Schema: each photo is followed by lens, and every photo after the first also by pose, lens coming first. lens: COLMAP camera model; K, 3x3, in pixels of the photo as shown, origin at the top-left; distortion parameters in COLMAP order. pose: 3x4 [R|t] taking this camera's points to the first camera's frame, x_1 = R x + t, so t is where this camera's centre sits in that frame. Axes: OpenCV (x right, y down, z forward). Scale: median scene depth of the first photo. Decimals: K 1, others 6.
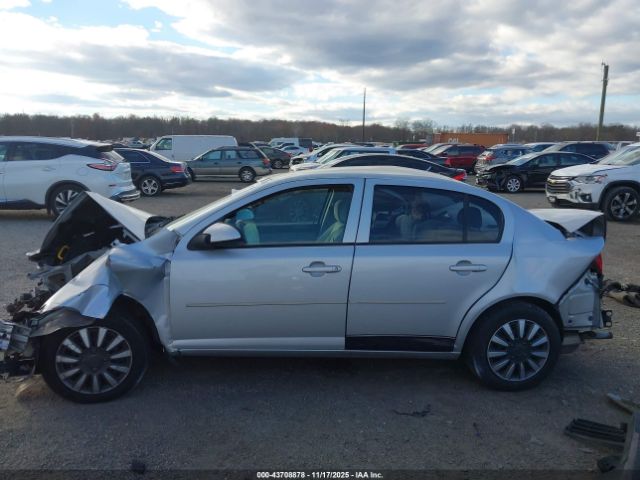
lens RADIAL K [[523.2, 0, 320.0], [0, 523.2, 240.0], [0, 0, 1]] dist [0.064945, -0.170262]
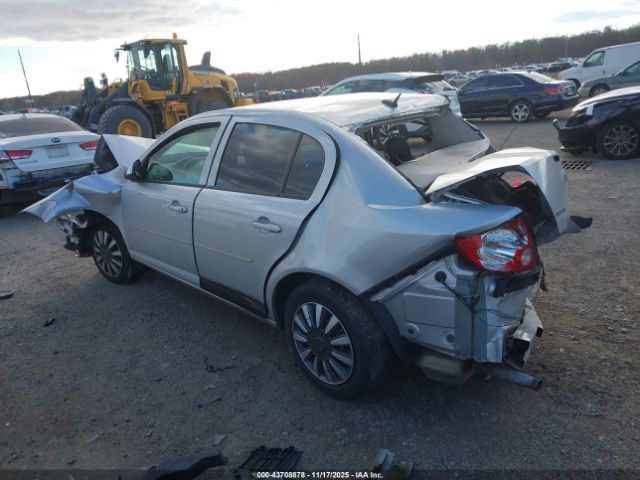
lens RADIAL K [[508.9, 0, 309.0], [0, 508.9, 241.8], [0, 0, 1]] dist [0.054462, -0.053963]
pose [[0.592935, 0.157502, -0.789697, 0.865632], [-0.037438, 0.985016, 0.168348, -0.053435], [0.804379, -0.070254, 0.589948, 0.527453]]
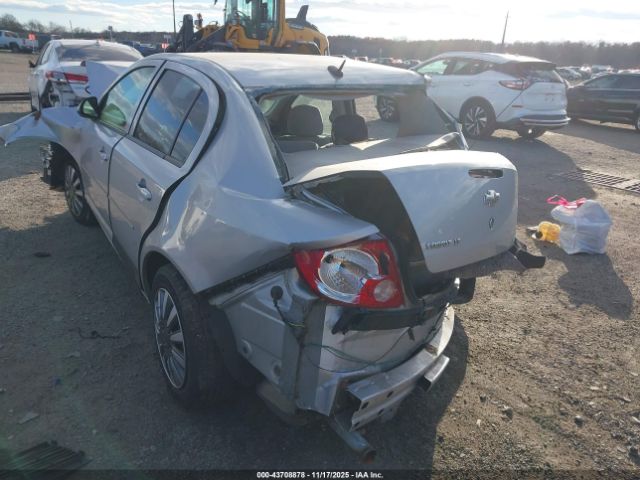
lens RADIAL K [[509.4, 0, 324.0], [0, 509.4, 239.4], [0, 0, 1]] dist [0.067858, -0.062282]
pose [[0.413782, 0.300546, -0.859335, 0.899115], [-0.194436, 0.951329, 0.239097, -0.085705], [0.889370, 0.068152, 0.452080, 0.816353]]
